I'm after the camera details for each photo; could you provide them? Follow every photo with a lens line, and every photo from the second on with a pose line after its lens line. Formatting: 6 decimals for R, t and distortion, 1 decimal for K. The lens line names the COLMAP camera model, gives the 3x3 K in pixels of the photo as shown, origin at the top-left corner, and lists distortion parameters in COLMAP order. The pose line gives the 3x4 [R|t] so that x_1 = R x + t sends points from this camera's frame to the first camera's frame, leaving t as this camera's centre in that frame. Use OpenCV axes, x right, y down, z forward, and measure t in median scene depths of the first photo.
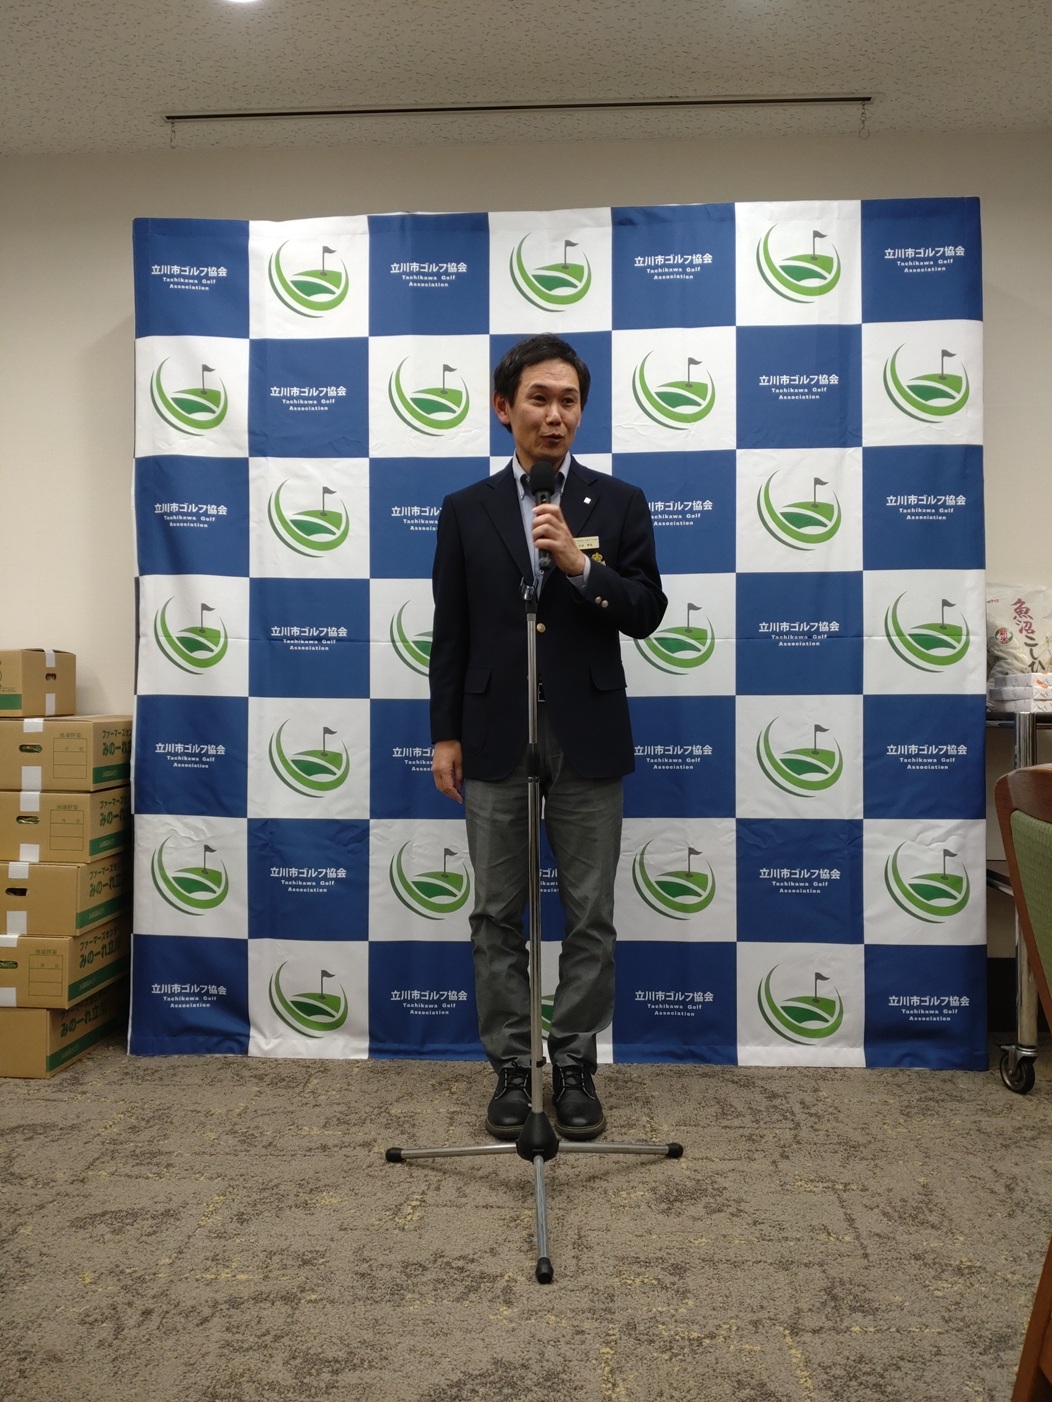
lens RADIAL K [[1103.4, 0, 516.5], [0, 1103.4, 695.3], [0, 0, 1]] dist [0.092089, -0.168937]
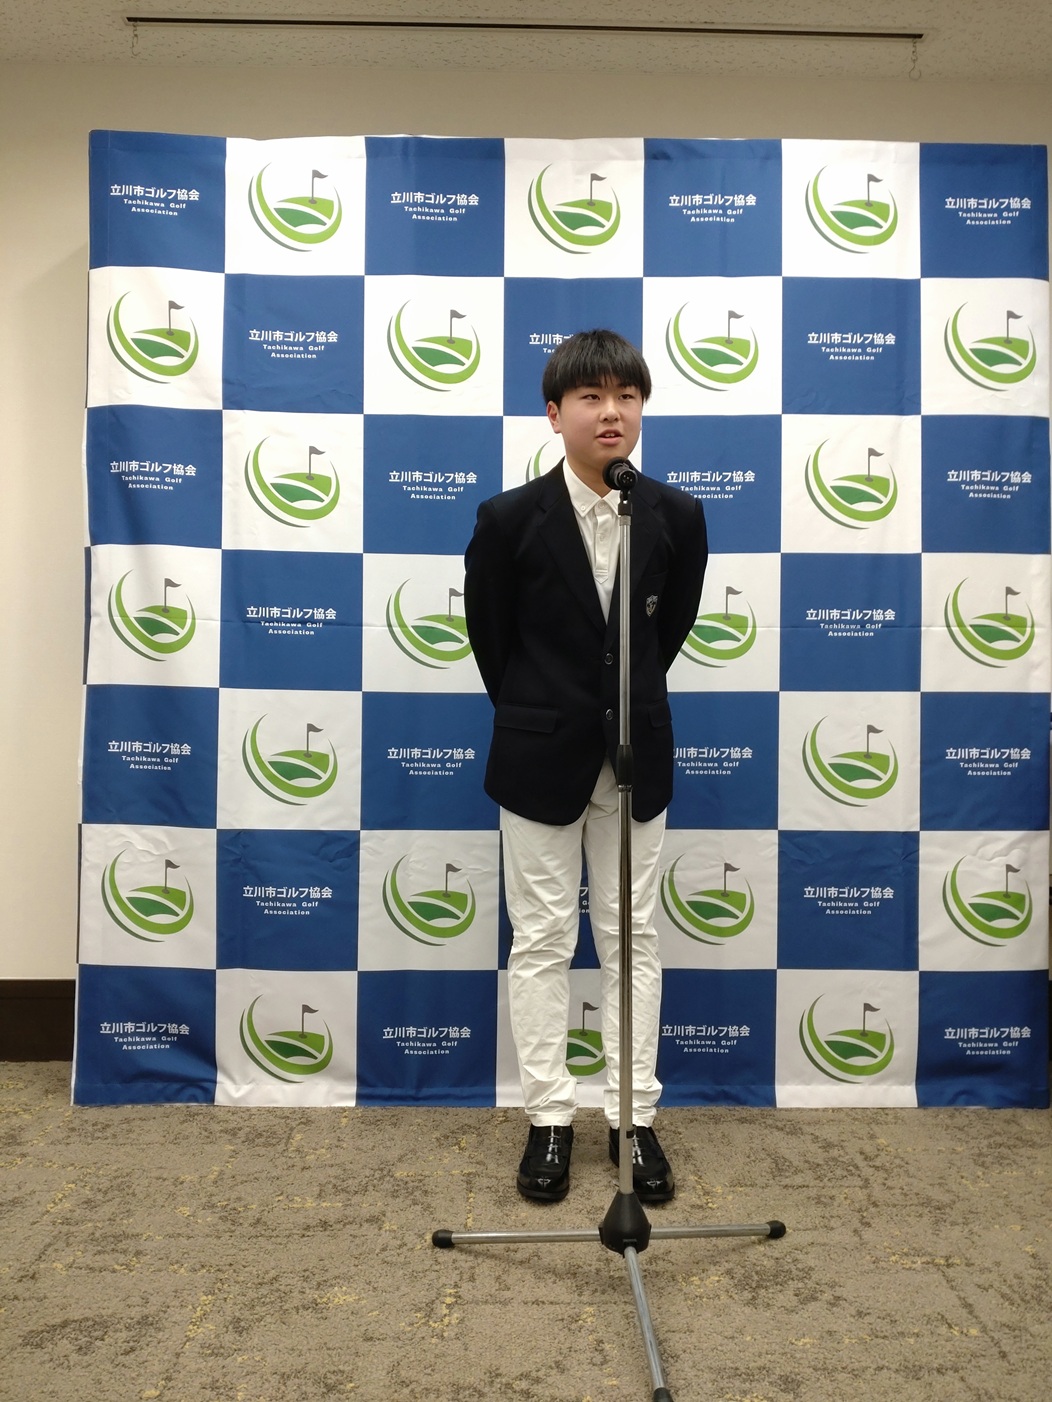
lens RADIAL K [[1128.0, 0, 525.4], [0, 1128.0, 693.2], [0, 0, 1]] dist [0.065069, -0.119656]
pose [[0.997392, 0.009663, 0.071528, -0.069079], [-0.009437, 0.999949, -0.003491, 0.006551], [-0.071558, 0.002807, 0.997432, 0.109019]]
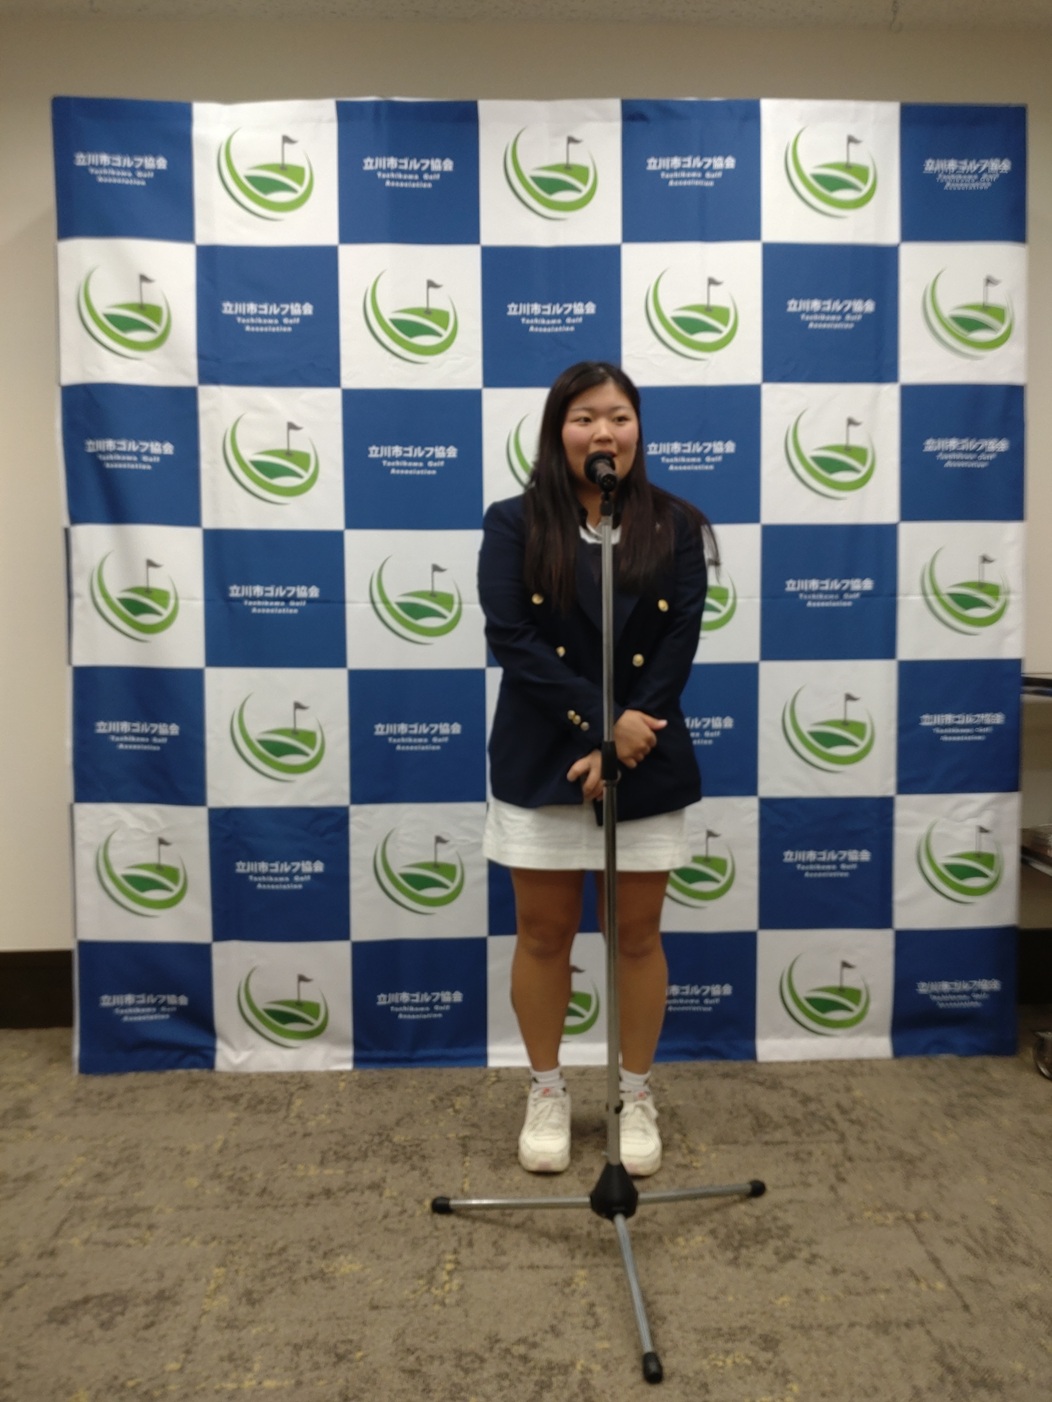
lens RADIAL K [[1136.7, 0, 526.9], [0, 1136.7, 698.3], [0, 0, 1]] dist [0.056907, -0.121319]
pose [[0.995906, -0.012524, 0.089524, -0.073061], [0.006458, 0.997683, 0.067727, -0.033890], [-0.090165, -0.066871, 0.993679, 0.093787]]
